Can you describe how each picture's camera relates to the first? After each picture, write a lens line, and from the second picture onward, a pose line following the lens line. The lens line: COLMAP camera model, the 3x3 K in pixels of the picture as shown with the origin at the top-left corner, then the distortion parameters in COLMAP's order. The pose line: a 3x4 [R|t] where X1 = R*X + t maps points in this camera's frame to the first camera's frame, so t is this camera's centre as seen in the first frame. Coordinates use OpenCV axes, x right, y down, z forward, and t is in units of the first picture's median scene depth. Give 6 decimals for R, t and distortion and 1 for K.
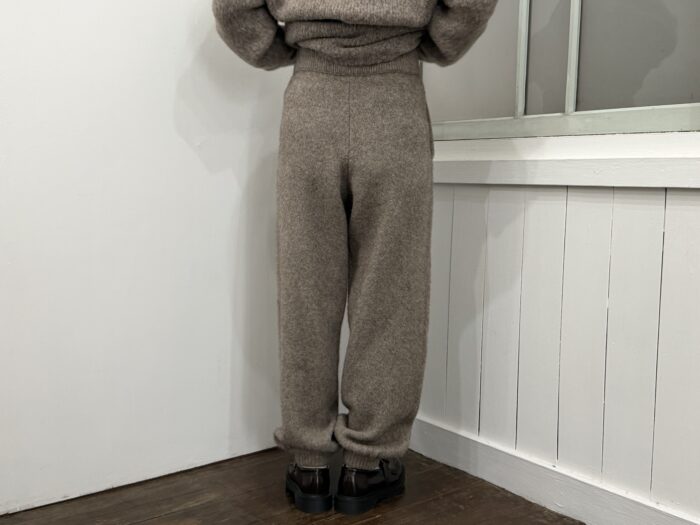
lens RADIAL K [[798.6, 0, 346.2], [0, 798.6, 265.4], [0, 0, 1]] dist [0.034616, 0.000000]
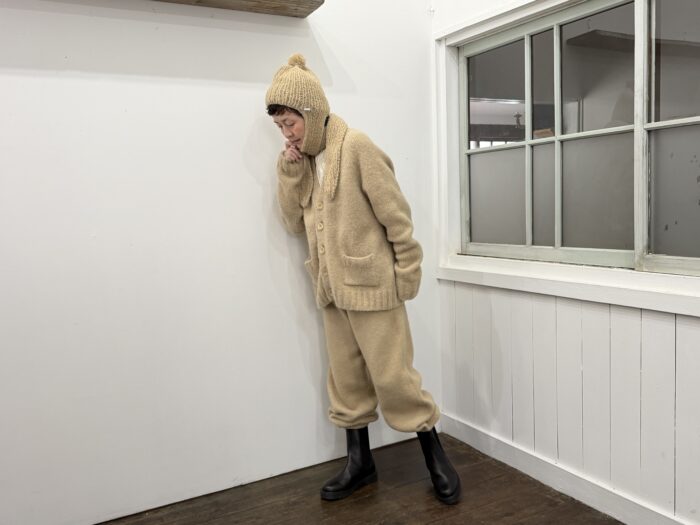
lens RADIAL K [[633.2, 0, 347.5], [0, 633.2, 258.1], [0, 0, 1]] dist [0.007467, 0.000000]
pose [[0.985327, -0.037847, -0.166428, 0.069245], [0.036355, 0.999267, -0.012003, -0.170601], [0.166760, 0.005776, 0.985981, -0.360206]]
